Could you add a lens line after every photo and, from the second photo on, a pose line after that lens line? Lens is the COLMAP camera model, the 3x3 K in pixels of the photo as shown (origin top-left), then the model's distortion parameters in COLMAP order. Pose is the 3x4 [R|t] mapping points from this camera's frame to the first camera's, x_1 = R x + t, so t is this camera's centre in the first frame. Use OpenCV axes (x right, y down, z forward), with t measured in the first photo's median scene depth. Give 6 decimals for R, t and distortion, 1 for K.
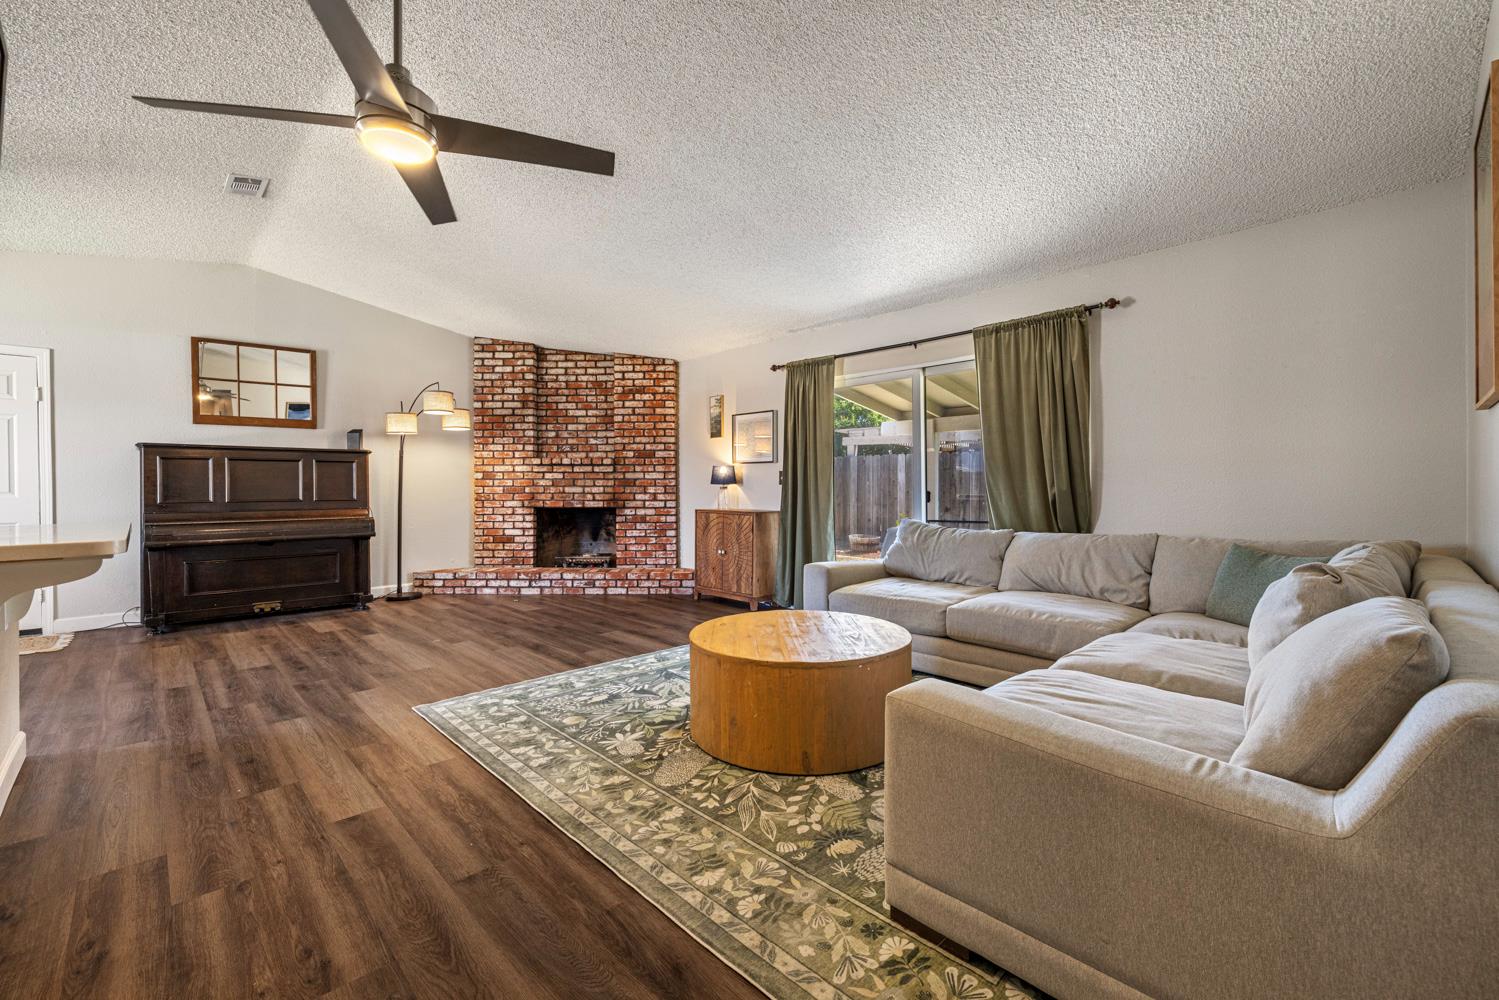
lens RADIAL K [[627.3, 0, 745.8], [0, 627.3, 489.9], [0, 0, 1]] dist [-0.002157, 0.000567]
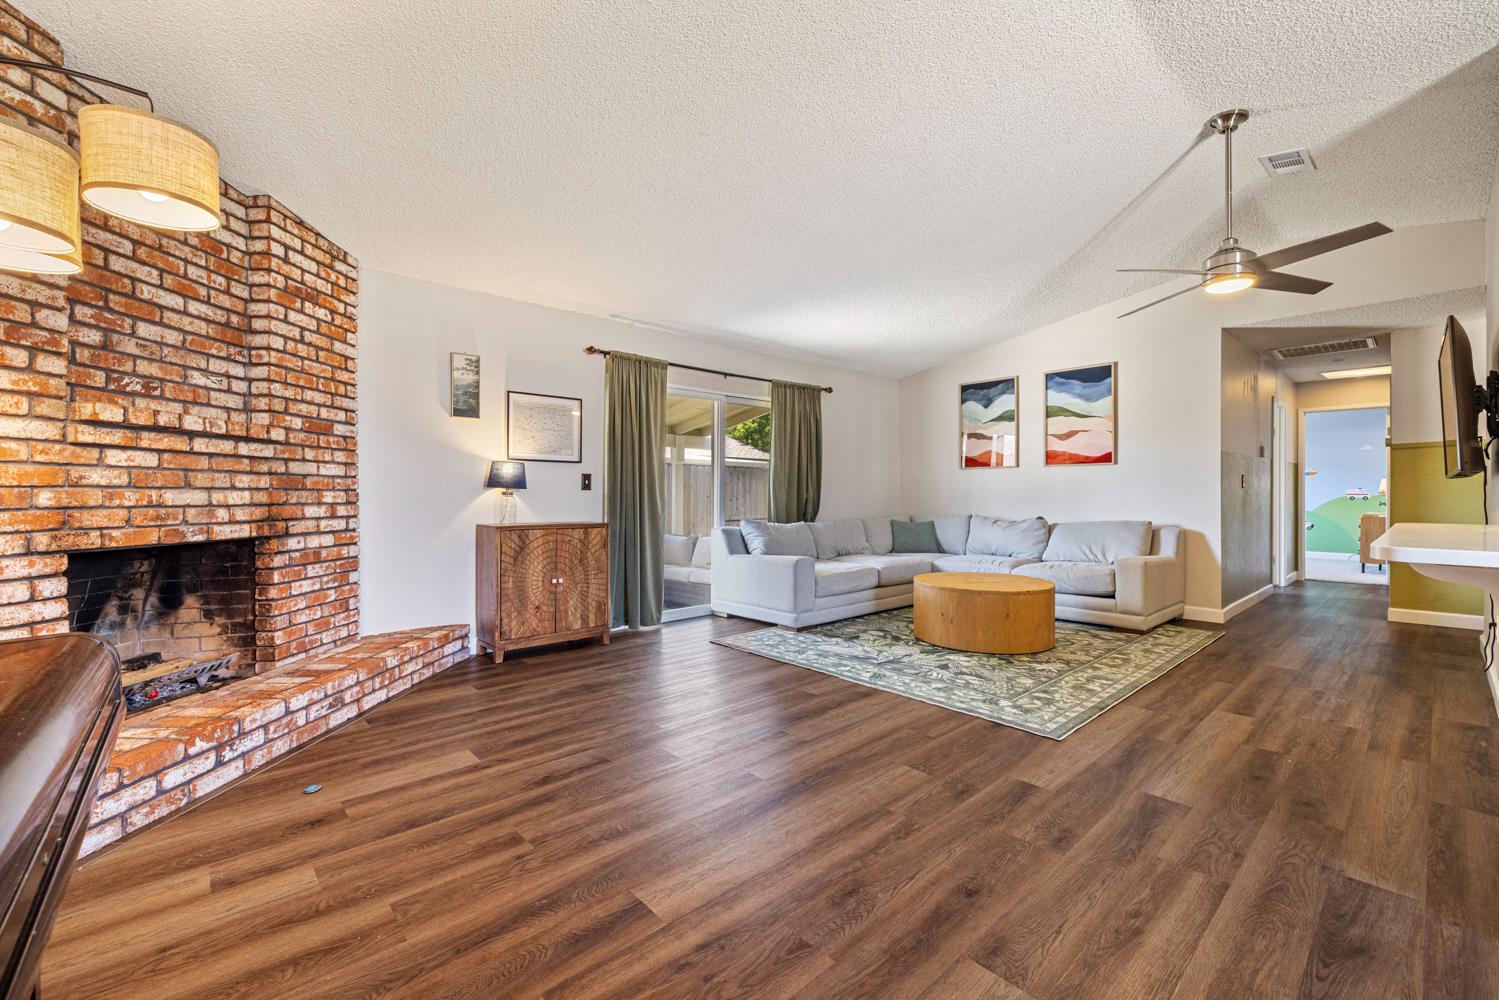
lens RADIAL K [[627.3, 0, 746.6], [0, 627.3, 496.1], [0, 0, 1]] dist [-0.002157, 0.000567]
pose [[0.034502, -0.000120, 0.999405, -0.651631], [0.004407, 0.999990, -0.000032, 0.000399], [-0.999395, 0.004406, 0.034502, 0.640938]]
